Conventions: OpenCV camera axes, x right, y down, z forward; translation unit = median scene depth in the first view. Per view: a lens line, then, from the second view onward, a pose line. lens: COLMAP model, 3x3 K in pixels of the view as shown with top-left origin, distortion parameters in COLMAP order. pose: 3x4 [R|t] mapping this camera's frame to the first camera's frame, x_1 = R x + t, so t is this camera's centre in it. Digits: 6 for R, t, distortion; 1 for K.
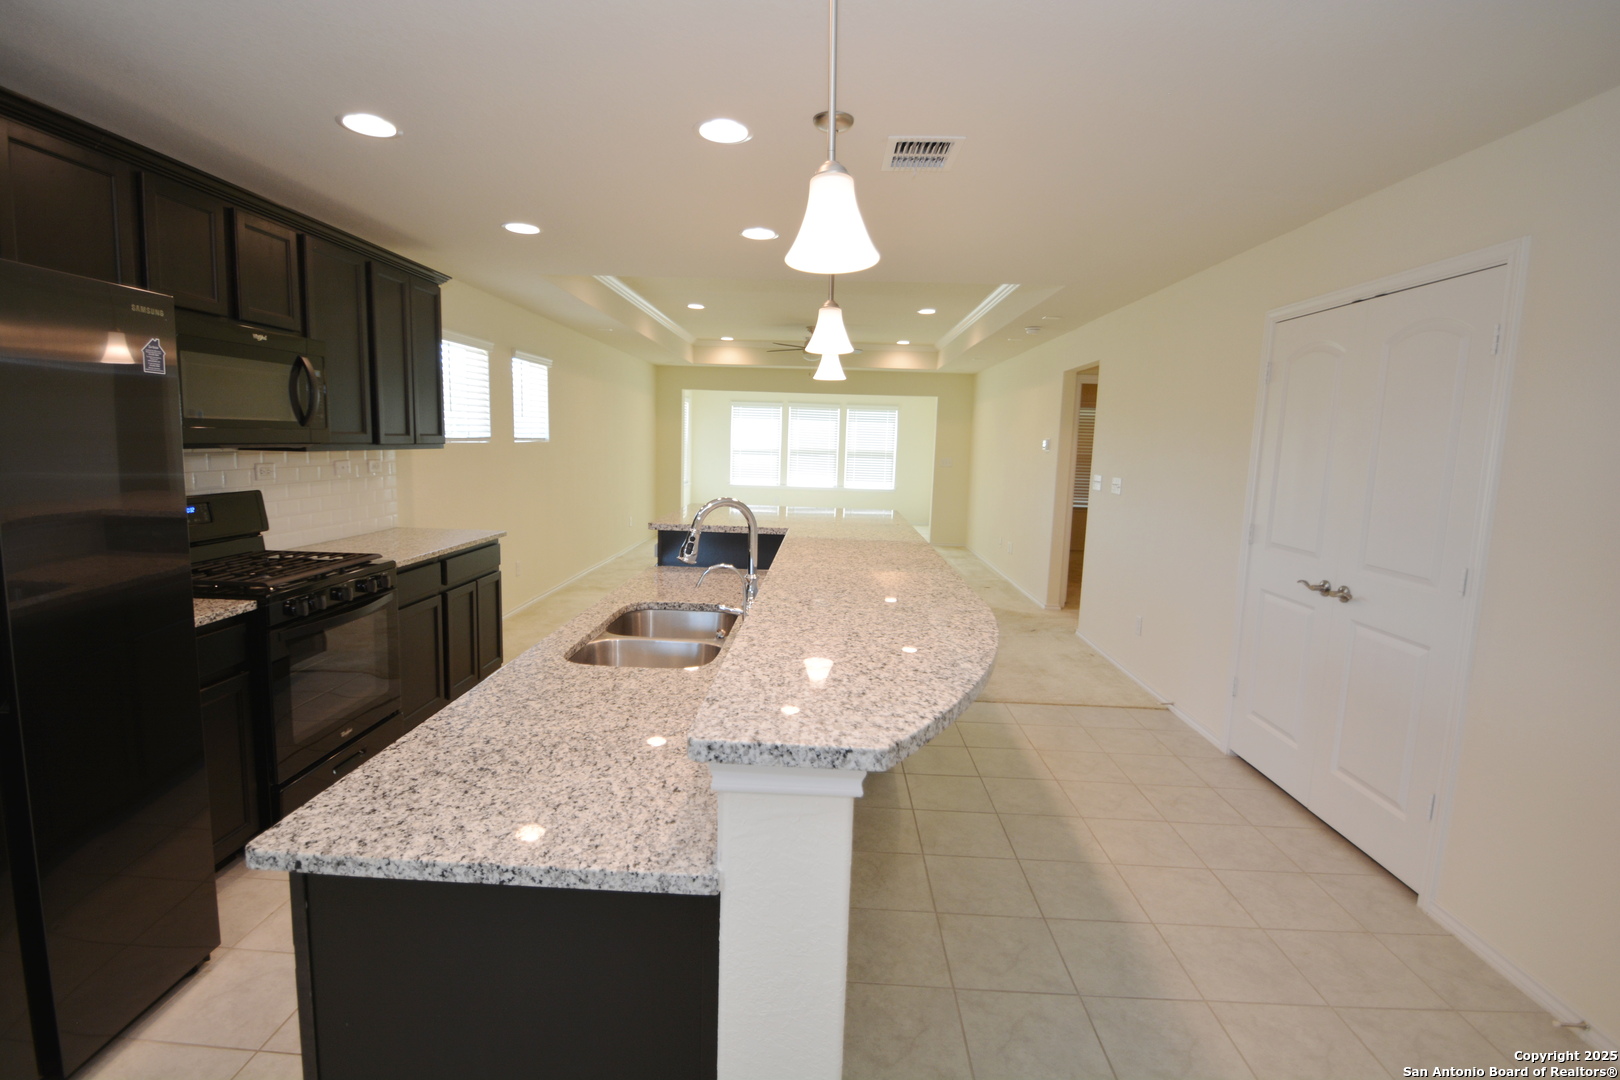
lens RADIAL K [[759.3, 0, 797.9], [0, 759.3, 534.1], [0, 0, 1]] dist [0.003425, -0.013585]
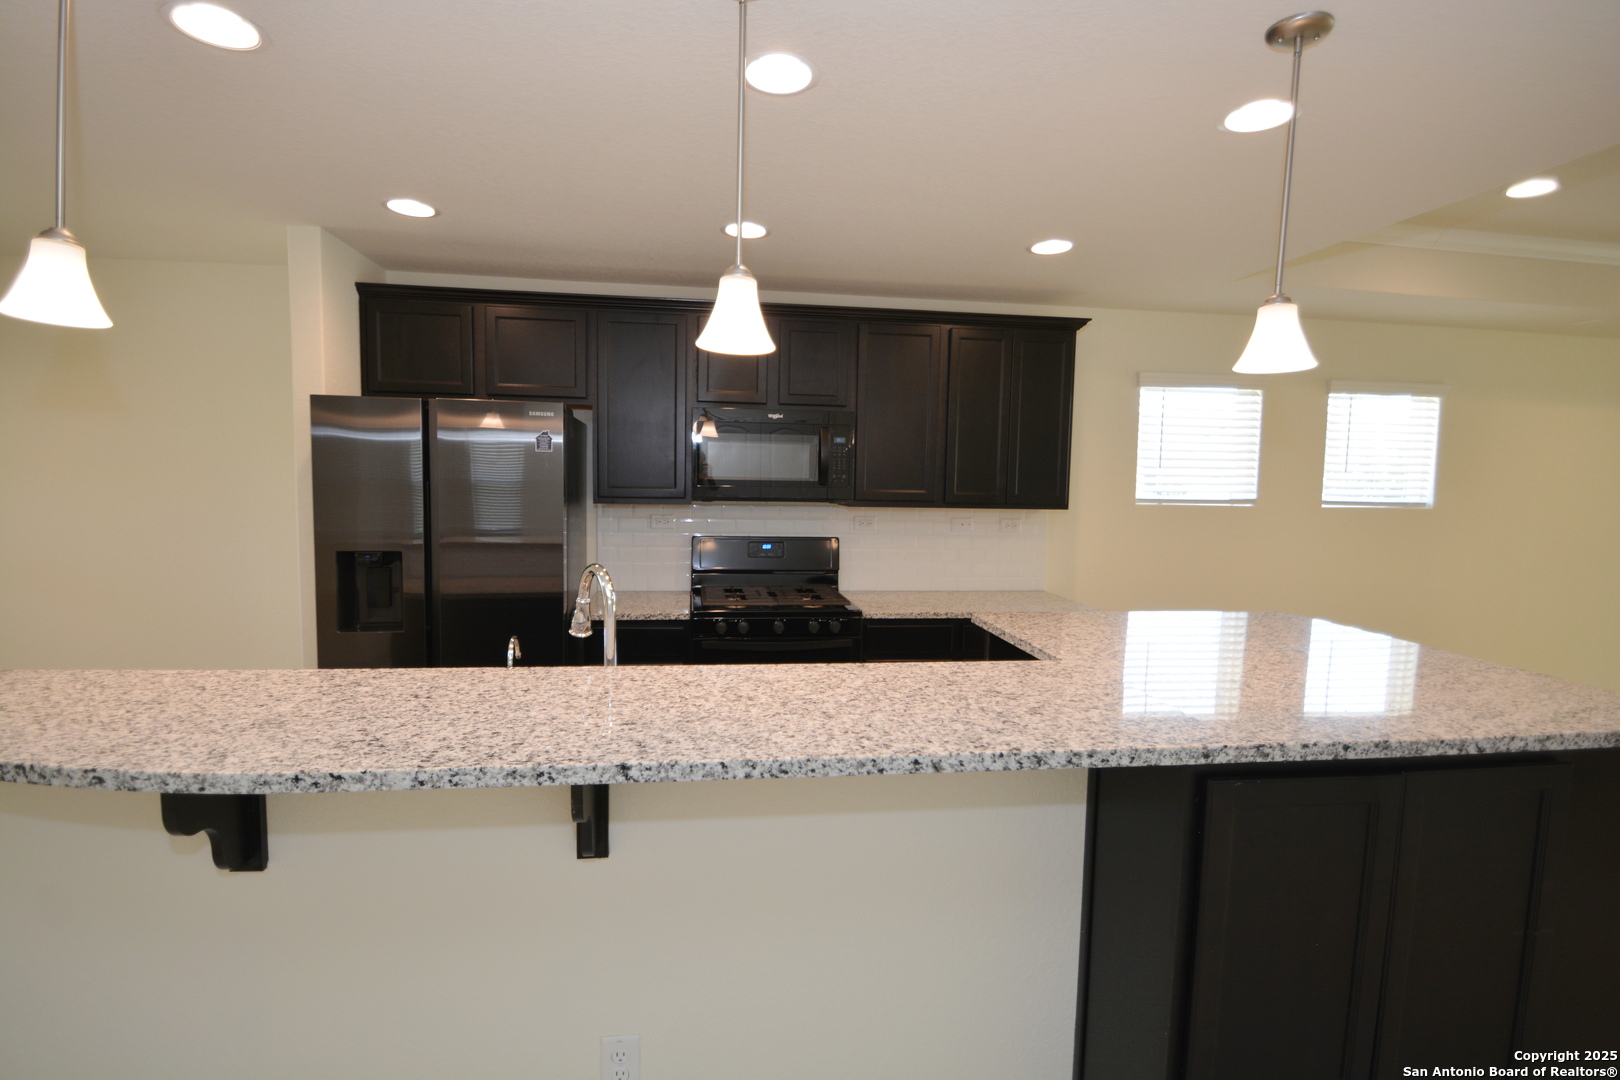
lens RADIAL K [[759.3, 0, 797.9], [0, 759.3, 534.1], [0, 0, 1]] dist [0.003425, -0.013585]
pose [[0.172806, 0.049272, -0.983723, 0.219025], [-0.135322, 0.990465, 0.025839, -0.038308], [0.975616, 0.128654, 0.177826, 0.318930]]
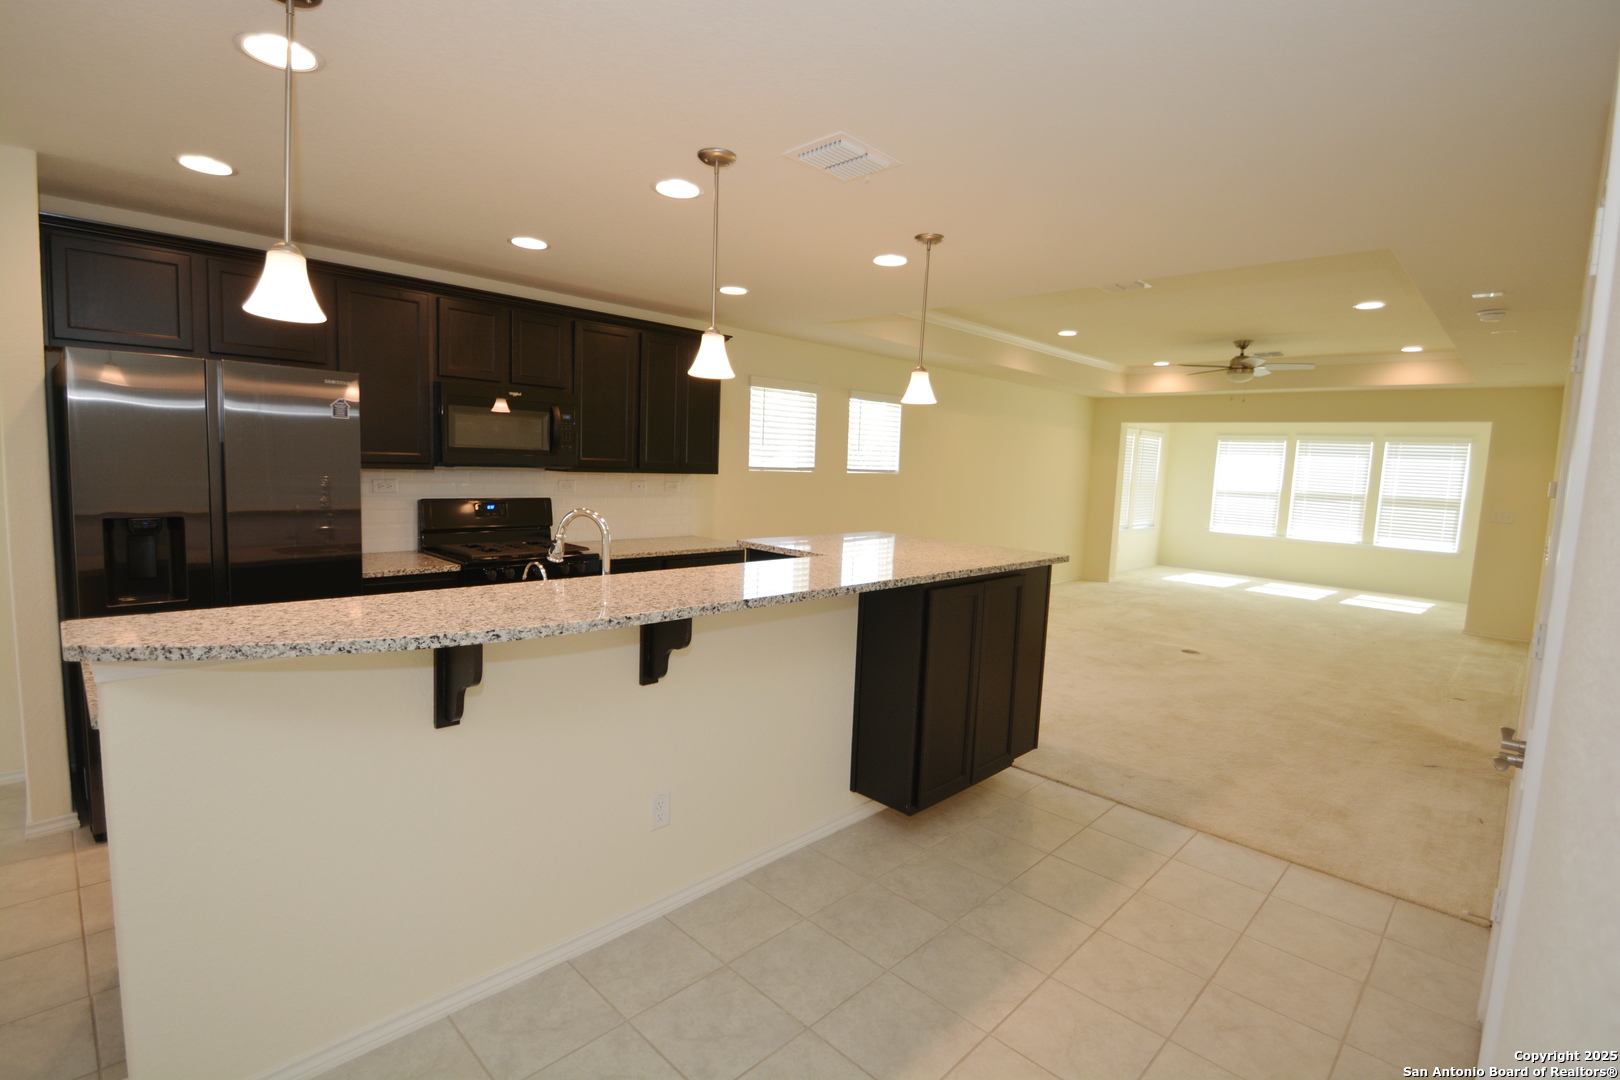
lens RADIAL K [[759.3, 0, 797.9], [0, 759.3, 534.1], [0, 0, 1]] dist [0.003425, -0.013585]
pose [[0.736232, 0.066384, -0.673465, 0.280229], [-0.101342, 0.994770, -0.012732, -0.008163], [0.669098, 0.077624, 0.739109, 0.109795]]
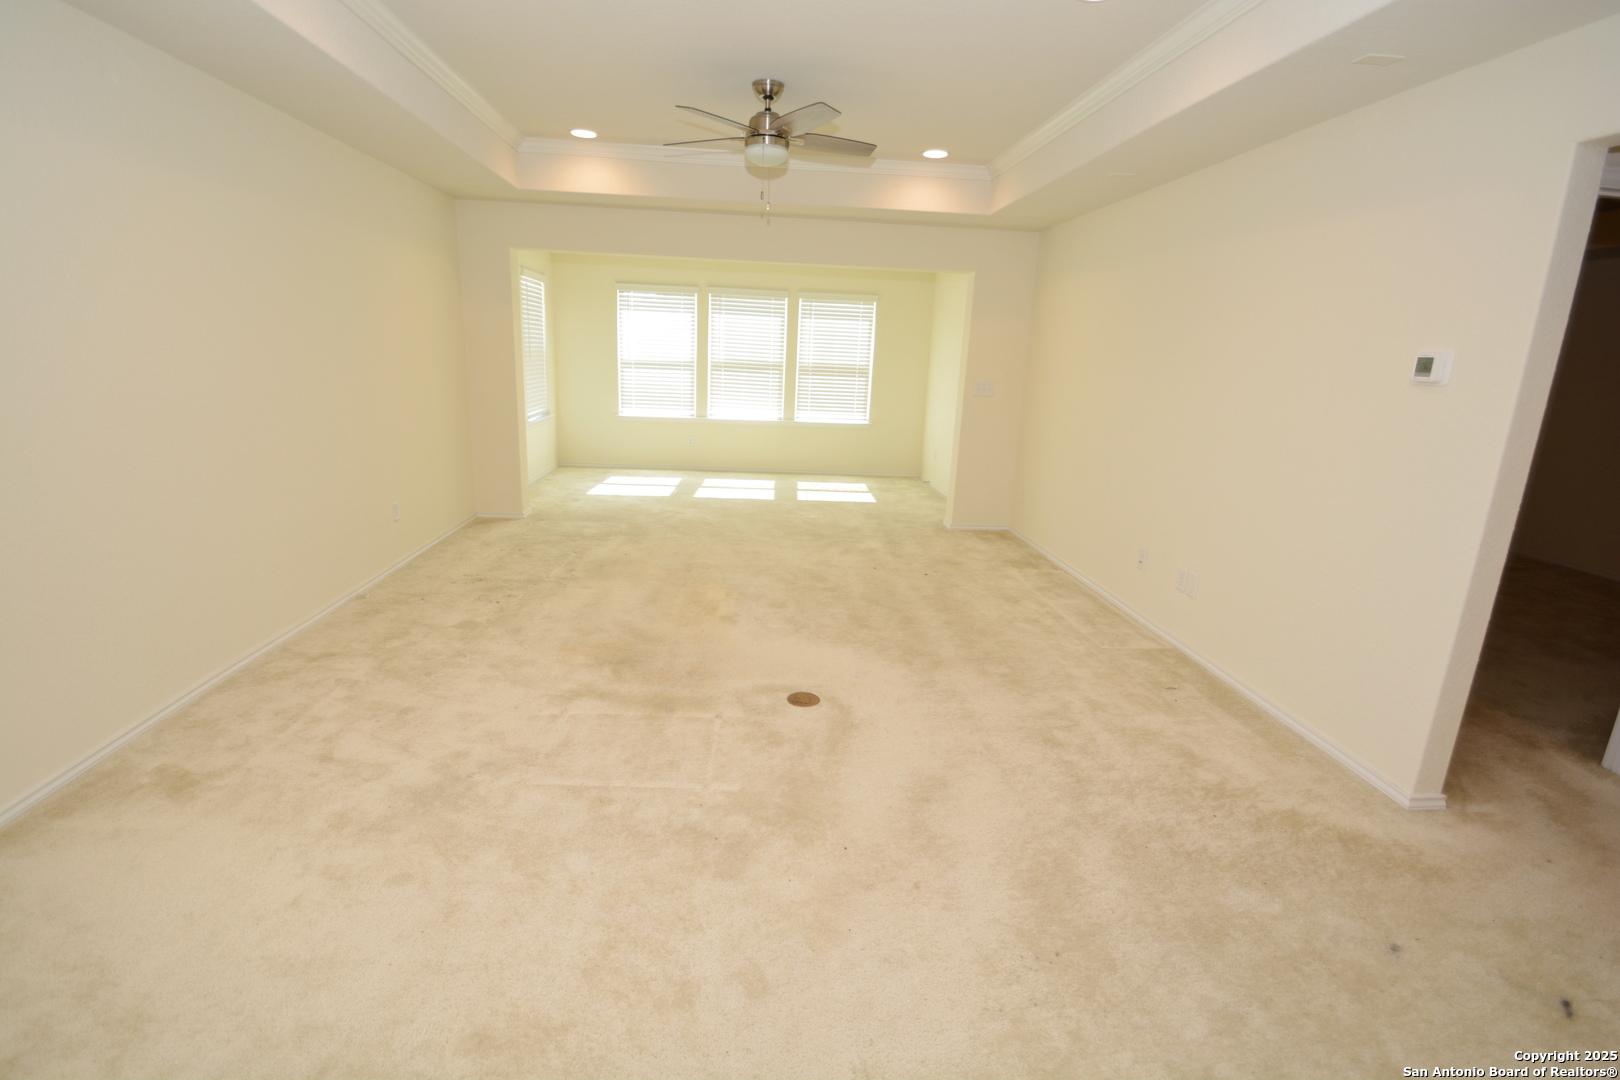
lens RADIAL K [[759.3, 0, 797.9], [0, 759.3, 534.1], [0, 0, 1]] dist [0.003425, -0.013585]
pose [[0.994167, -0.016547, 0.106578, -0.015756], [0.003993, 0.993130, 0.116944, -0.078262], [-0.107781, -0.115836, 0.987403, 0.644341]]
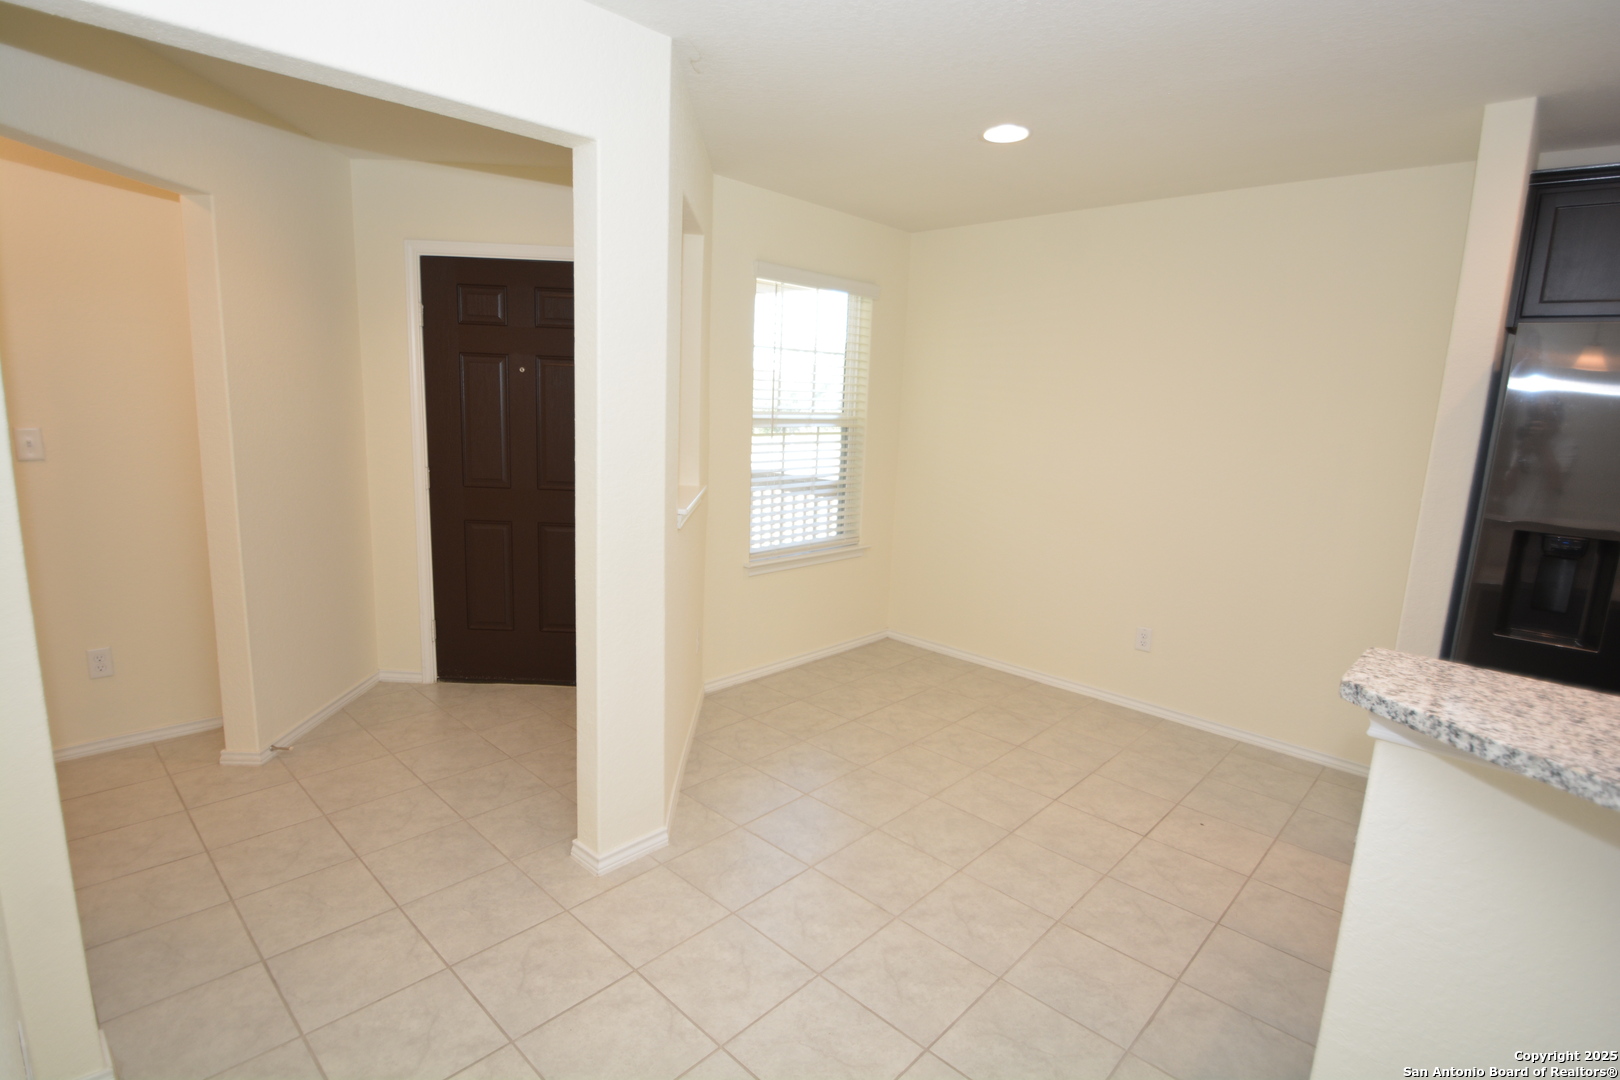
lens RADIAL K [[797.2, 0, 810.0], [0, 797.2, 540.0], [0, 0, 1]] dist [-0.002084, -0.000810]
pose [[-0.650245, 0.080779, -0.755418, 0.213292], [-0.153092, 0.960002, 0.234434, -0.014058], [0.744140, 0.268088, -0.611870, 0.140047]]
